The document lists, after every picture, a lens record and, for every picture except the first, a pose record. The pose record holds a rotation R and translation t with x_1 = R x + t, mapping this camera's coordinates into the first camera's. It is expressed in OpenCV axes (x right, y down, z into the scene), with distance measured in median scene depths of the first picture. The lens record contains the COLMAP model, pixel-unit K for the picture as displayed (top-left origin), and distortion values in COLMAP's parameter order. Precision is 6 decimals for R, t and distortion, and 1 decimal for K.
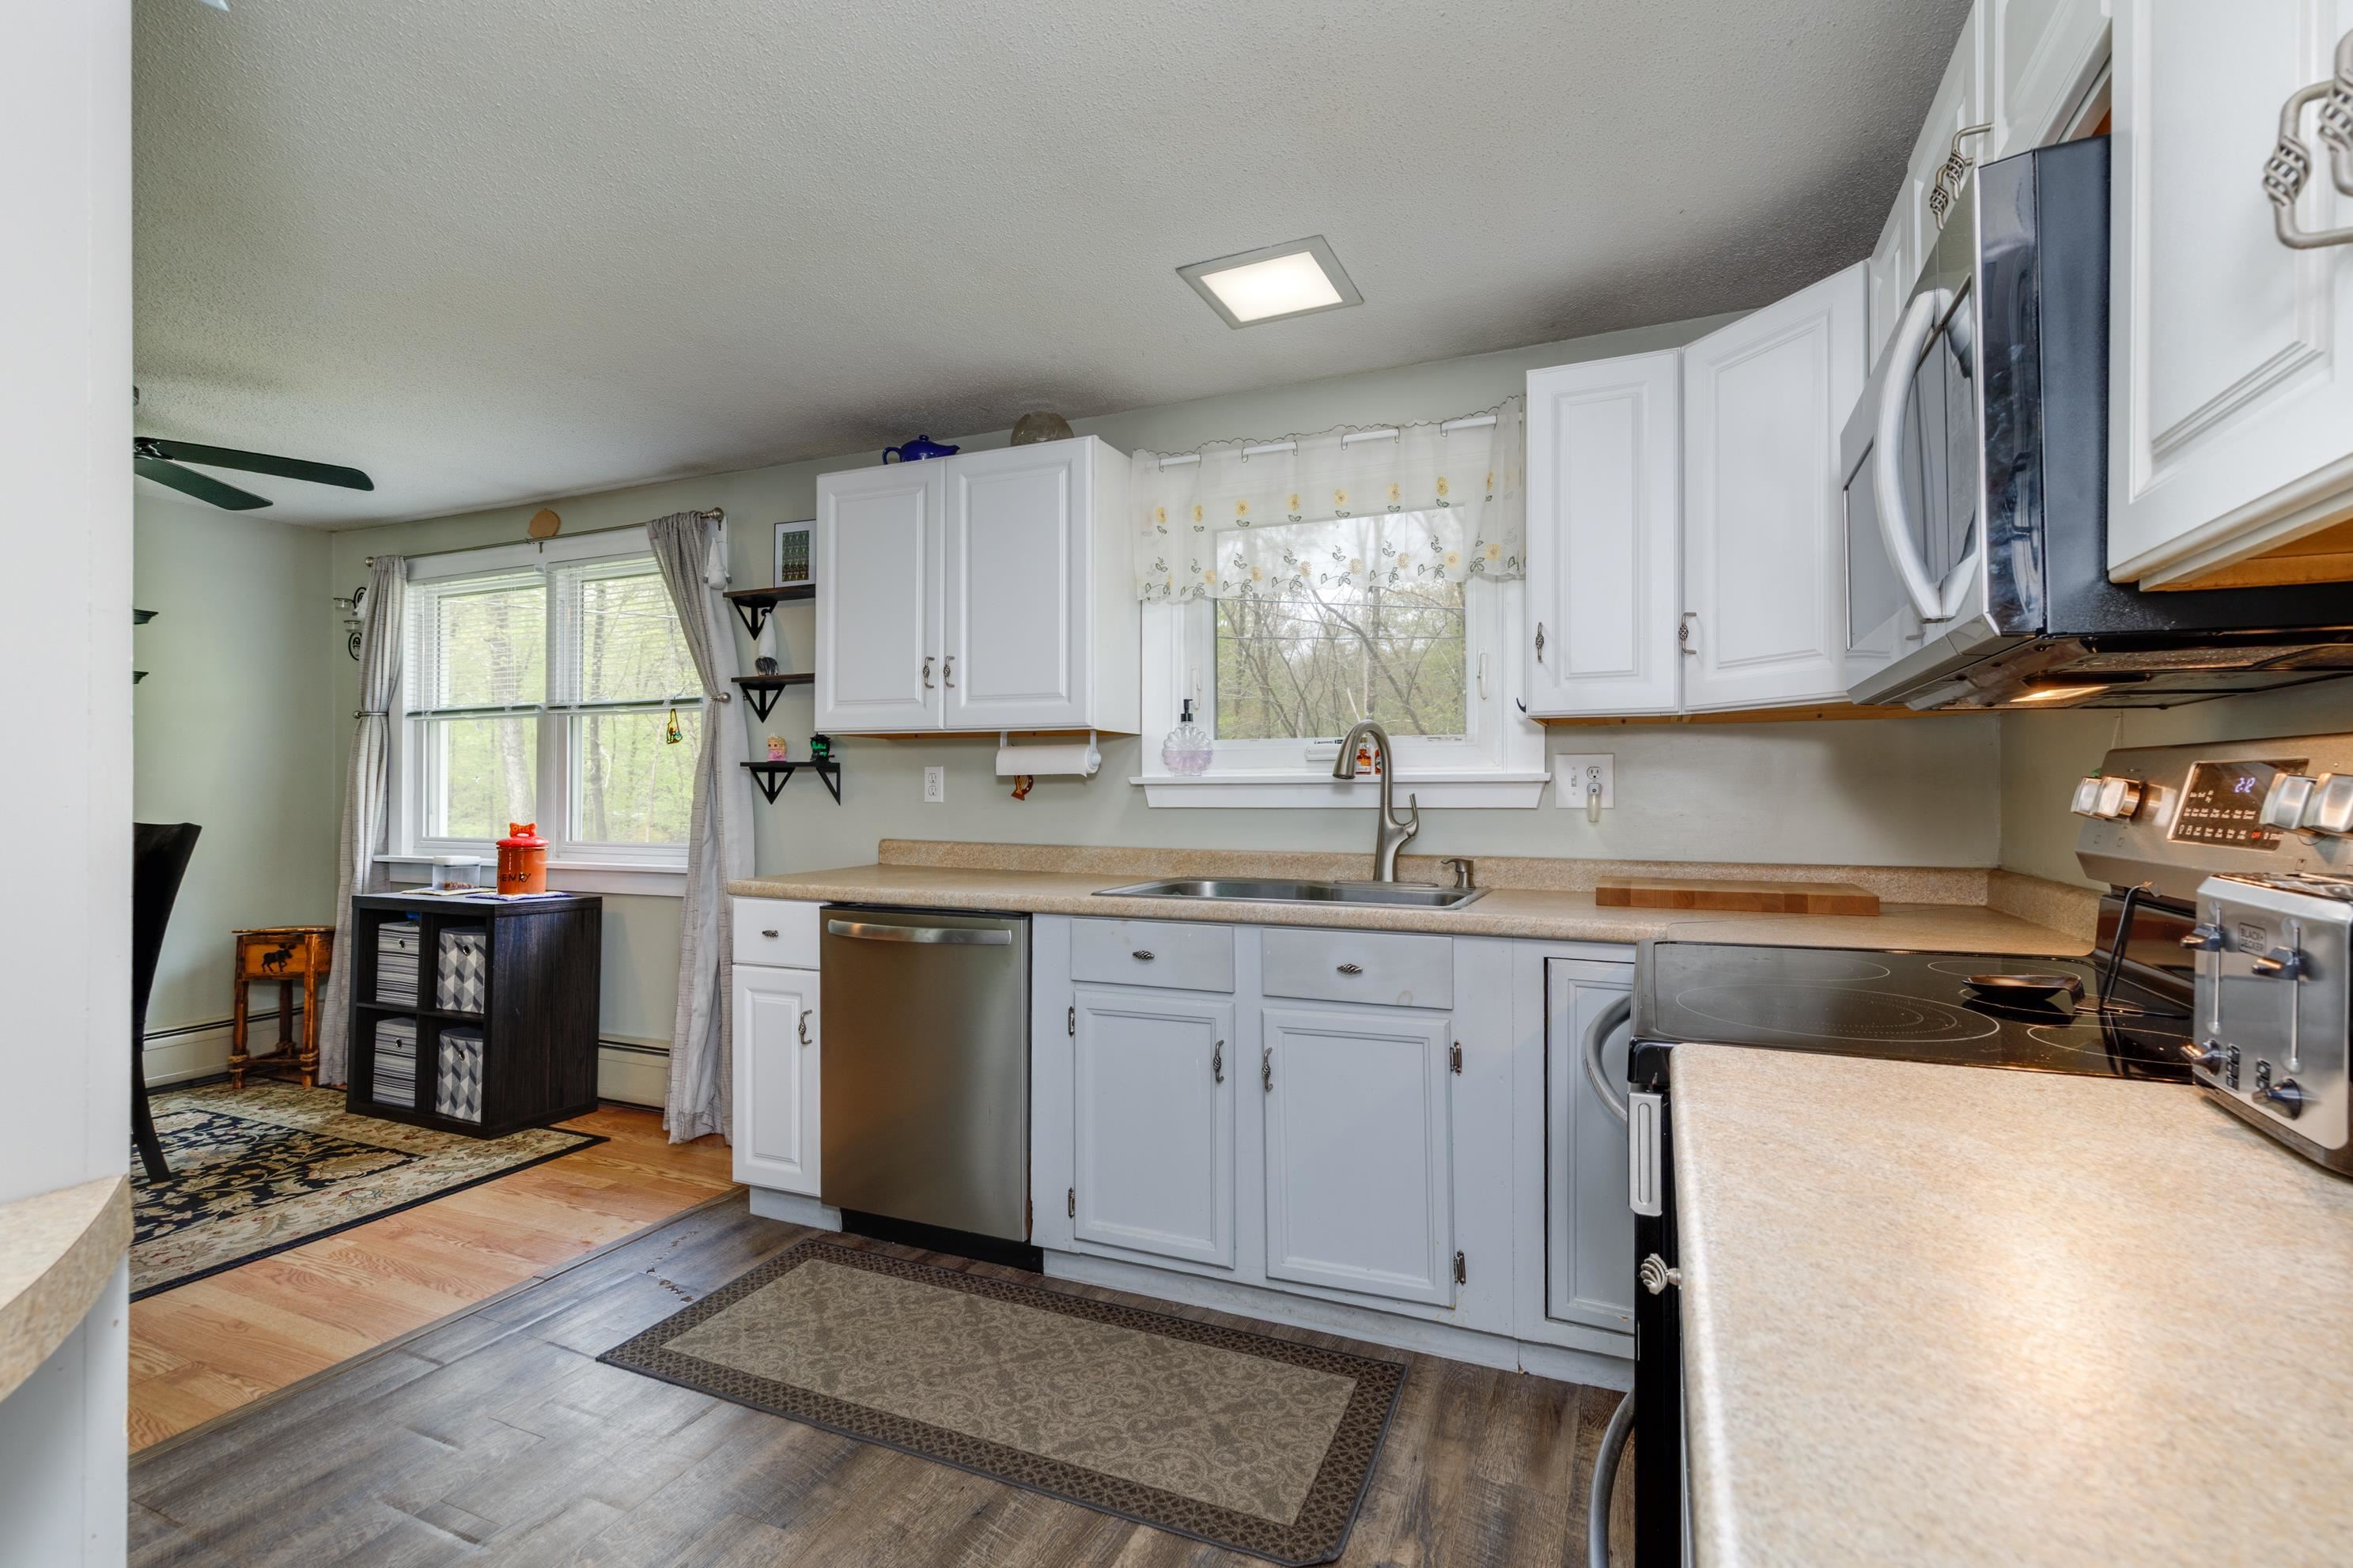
lens RADIAL K [[1093.5, 0, 1200.6], [0, 1093.5, 784.4], [0, 0, 1]] dist [0.001293, 0.000177]
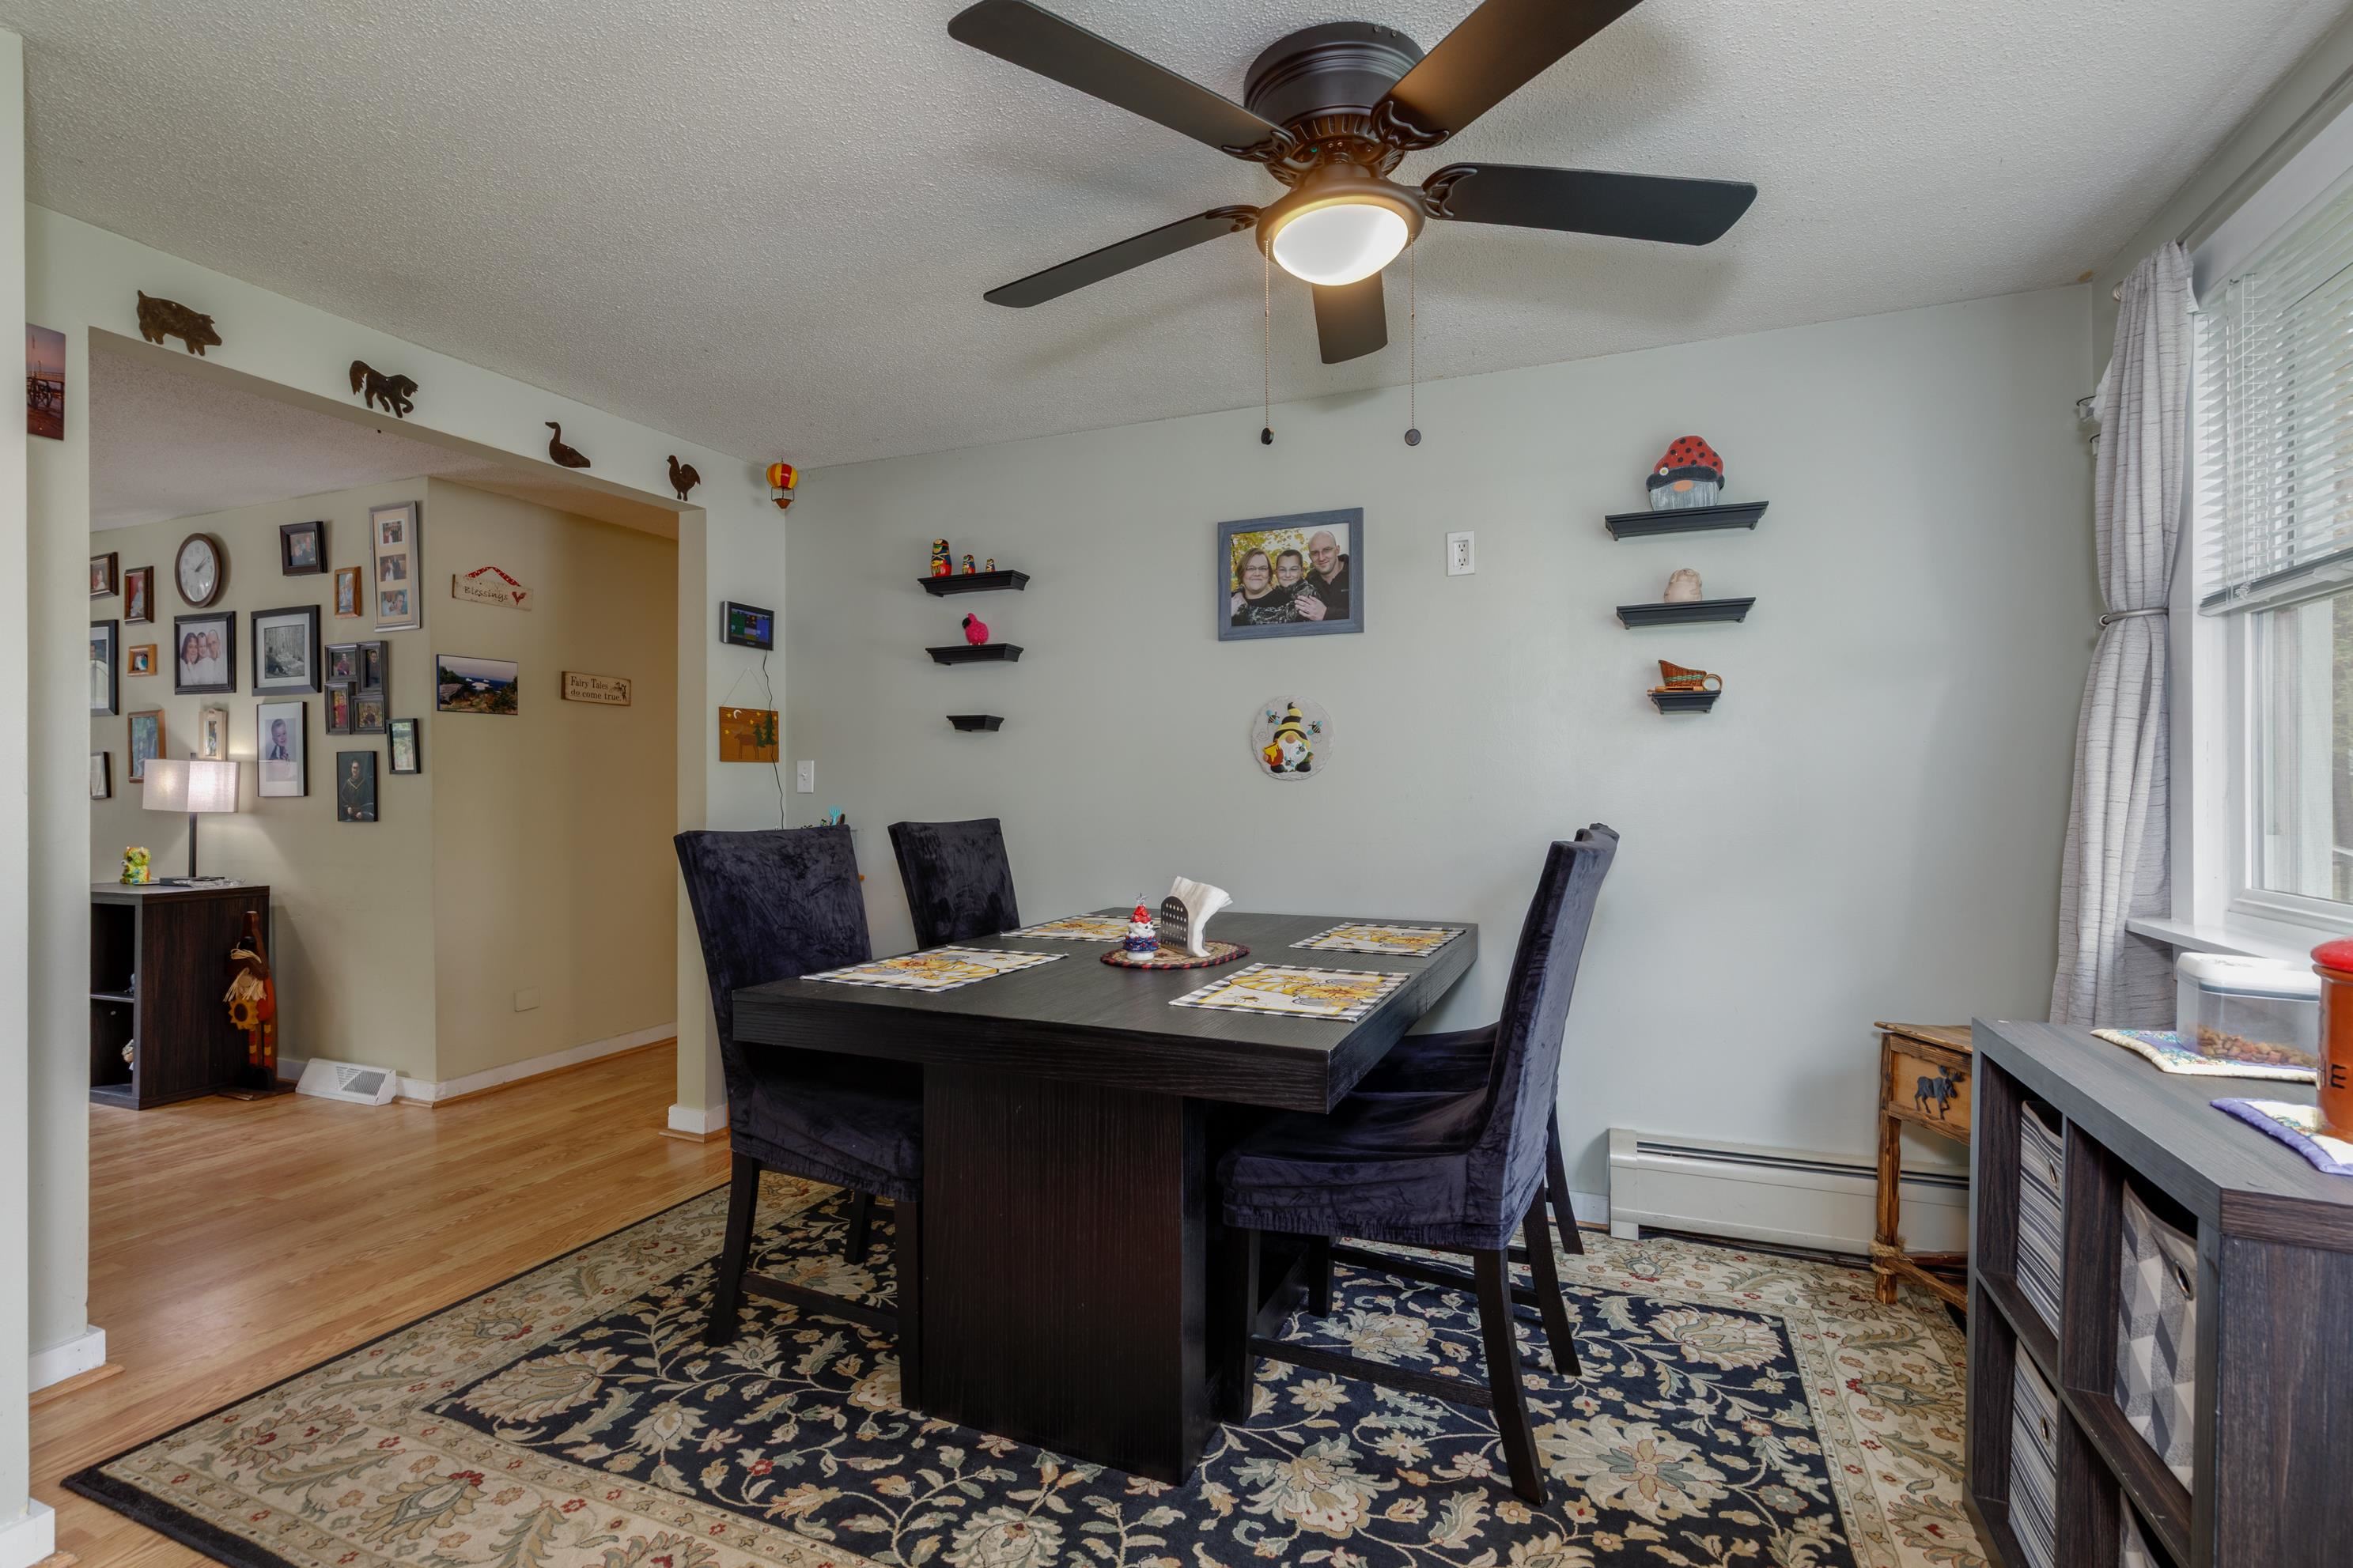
lens RADIAL K [[1074.3, 0, 1147.4], [0, 1074.3, 784.4], [0, 0, 1]] dist [0.003788, 0.000114]
pose [[-0.001879, 0.000416, -0.999998, -0.347970], [0.008374, 0.999965, 0.000400, 0.004918], [0.999963, -0.008373, -0.001883, 0.682028]]
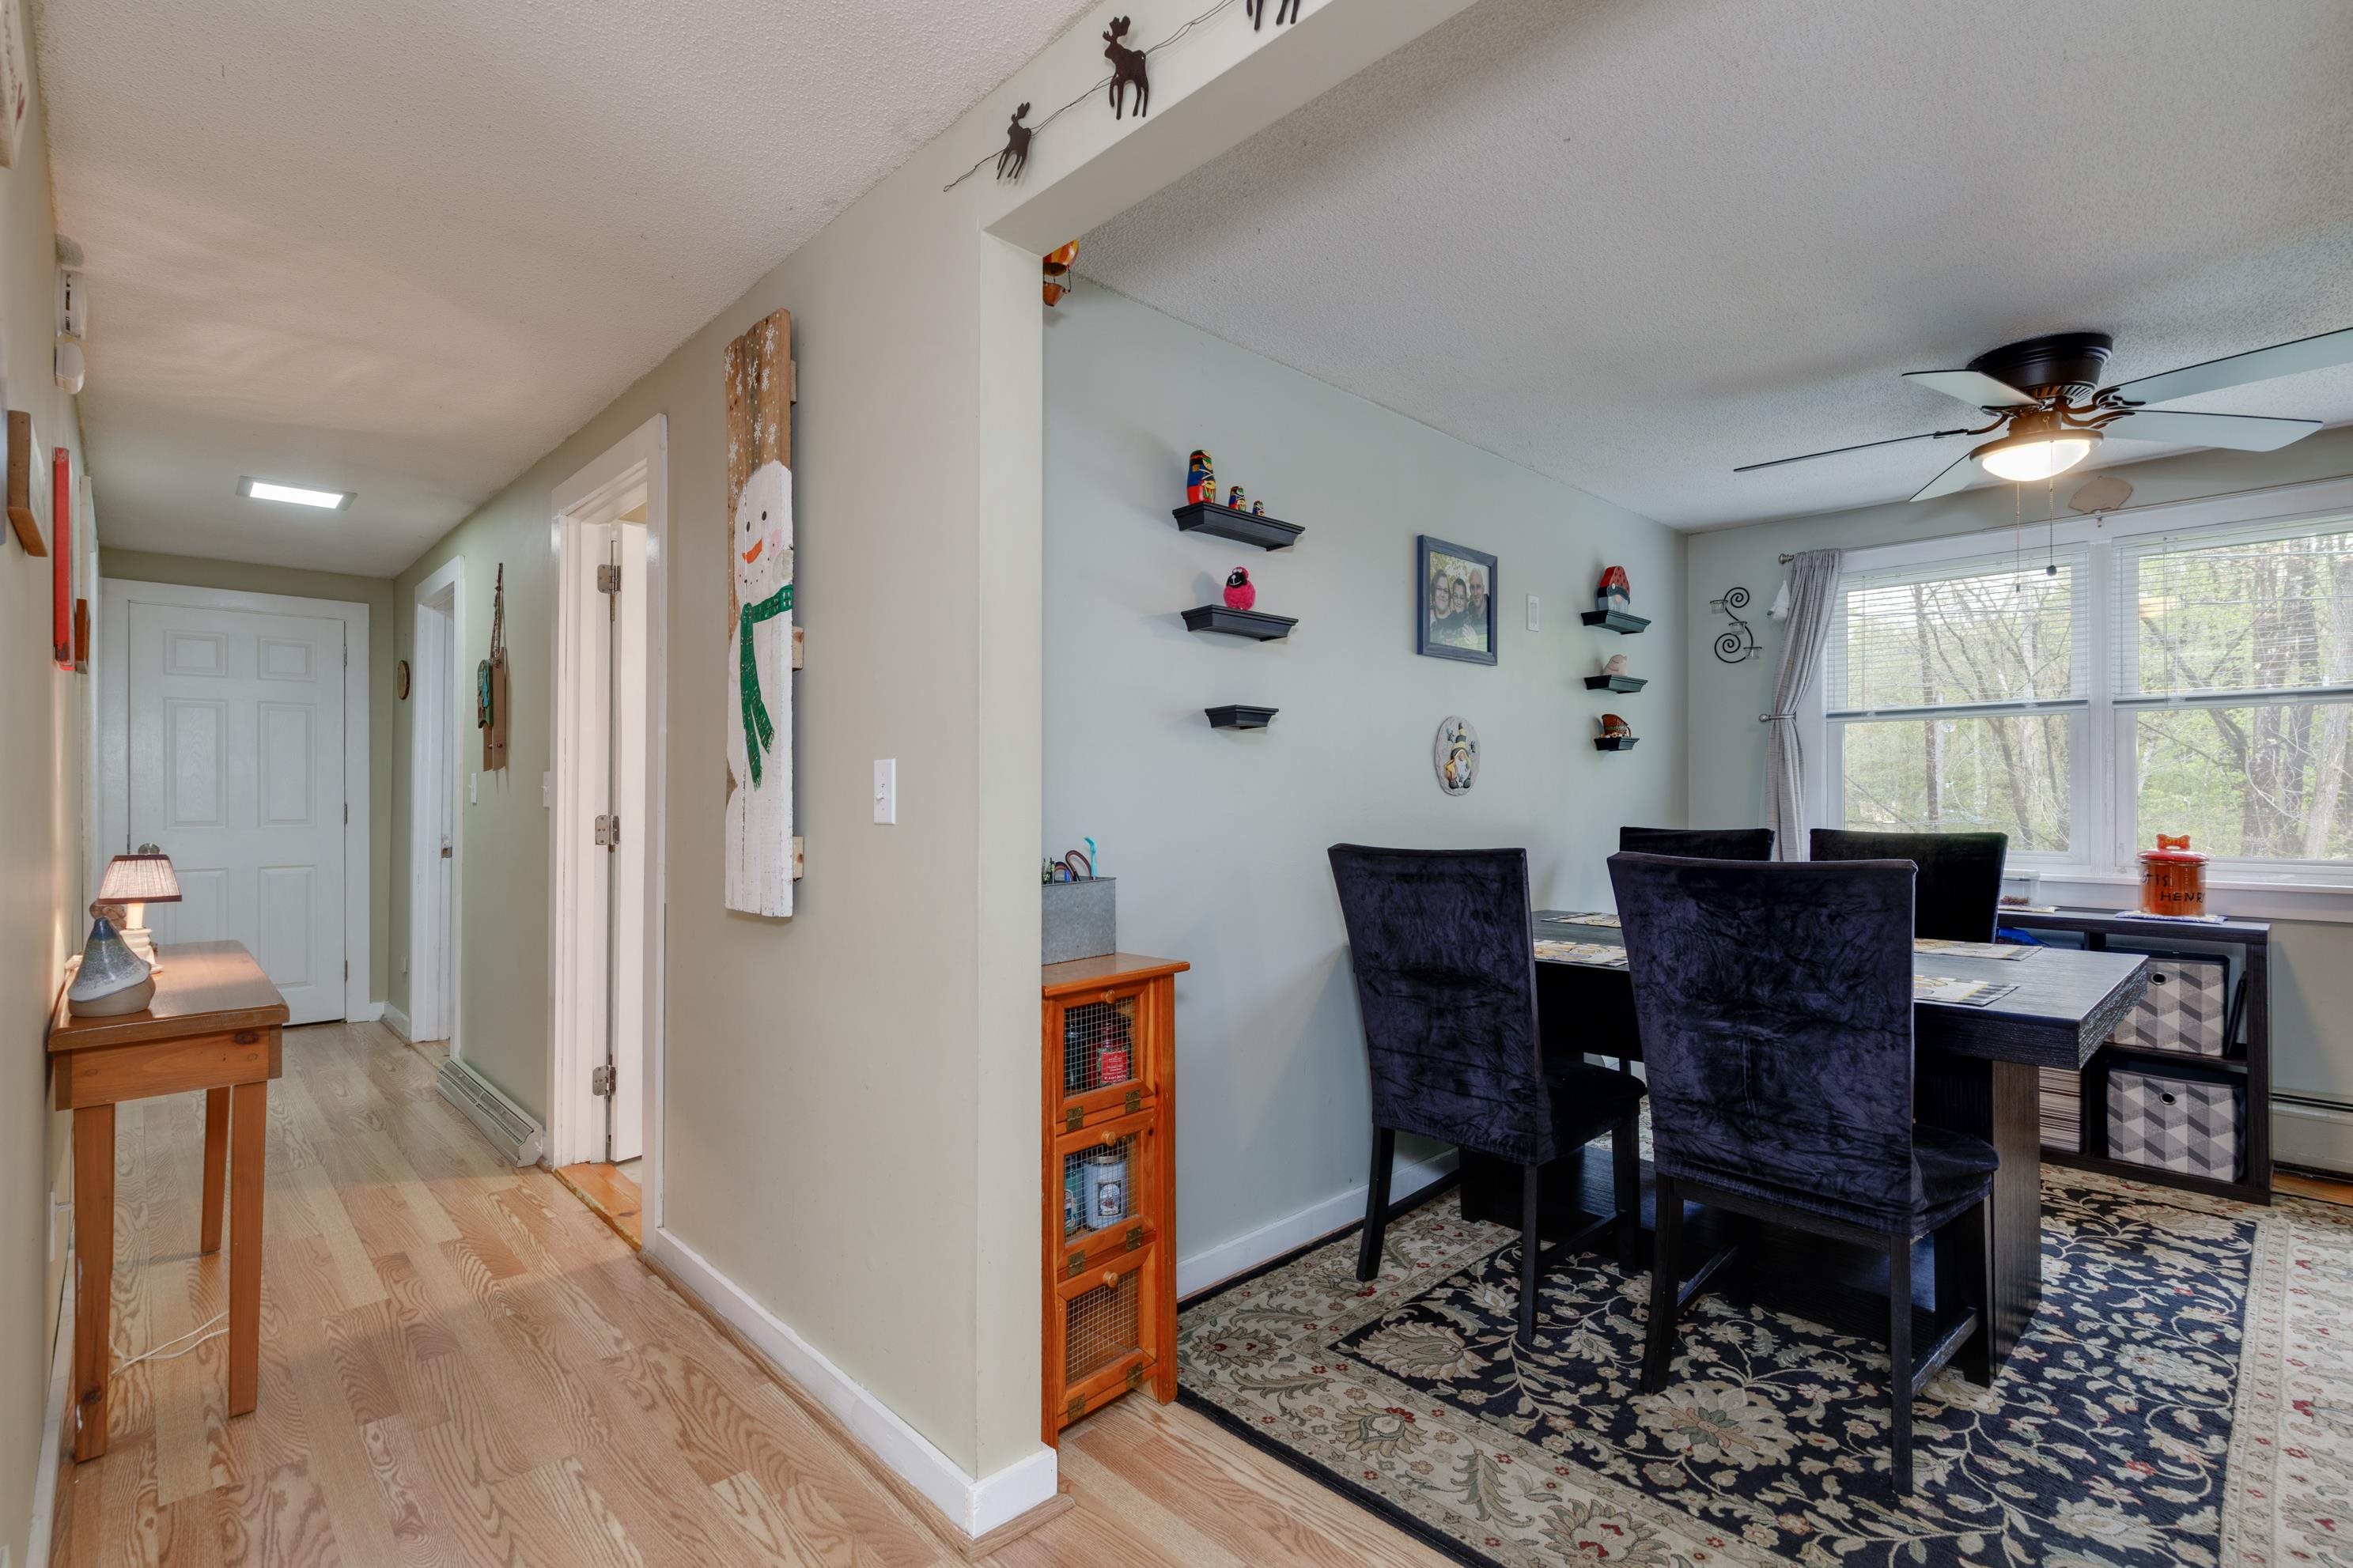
lens RADIAL K [[1100.3, 0, 1183.3], [0, 1100.3, 799.7], [0, 0, 1]] dist [0.003162, 0.000626]
pose [[0.924197, 0.000708, -0.381916, -1.025909], [0.004049, 0.999924, 0.011651, -0.005267], [0.381895, -0.012314, 0.924124, -0.109077]]
